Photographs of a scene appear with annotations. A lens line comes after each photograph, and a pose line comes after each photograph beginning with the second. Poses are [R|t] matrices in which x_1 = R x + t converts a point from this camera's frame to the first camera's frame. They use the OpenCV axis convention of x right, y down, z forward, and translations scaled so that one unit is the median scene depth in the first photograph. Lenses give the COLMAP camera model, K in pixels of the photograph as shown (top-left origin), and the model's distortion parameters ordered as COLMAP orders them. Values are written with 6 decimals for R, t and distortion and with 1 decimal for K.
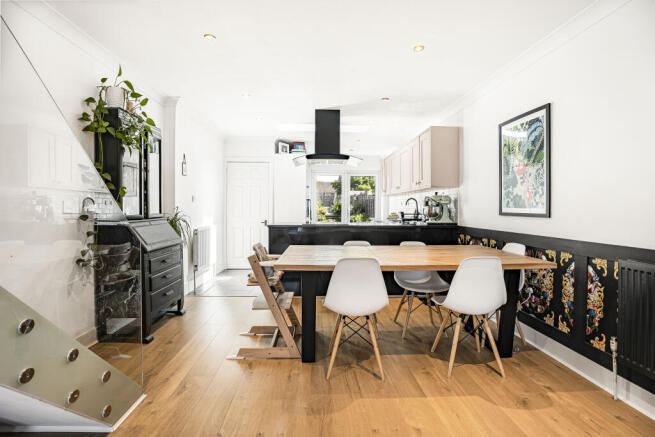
lens RADIAL K [[305.6, 0, 325.5], [0, 305.6, 206.1], [0, 0, 1]] dist [-0.056493, 0.000191]
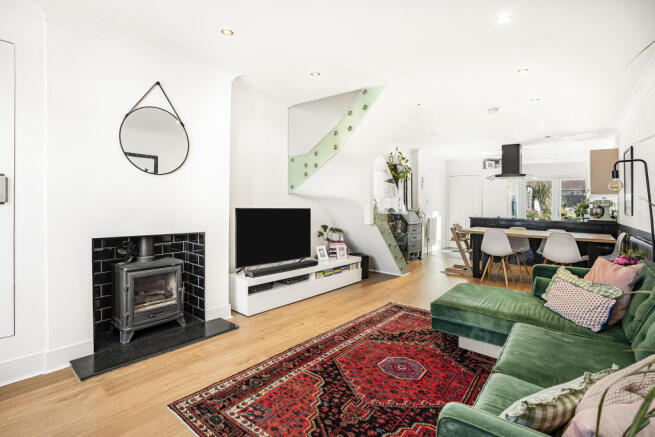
lens RADIAL K [[308.9, 0, 324.6], [0, 308.9, 194.9], [0, 0, 1]] dist [-0.059420, -0.000089]
pose [[0.742426, -0.008123, -0.669879, 0.492920], [-0.014360, 0.999504, -0.028035, -0.005620], [0.669774, 0.030433, 0.741941, -1.141120]]
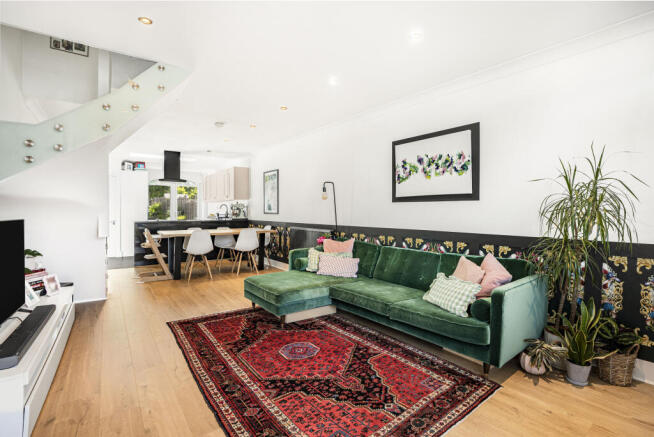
lens RADIAL K [[305.2, 0, 325.0], [0, 305.2, 206.2], [0, 0, 1]] dist [-0.056493, 0.000191]
pose [[0.830589, 0.001075, 0.556885, -0.315330], [0.003091, 0.999974, -0.006540, -0.009310], [-0.556878, 0.007154, 0.830564, -1.208135]]
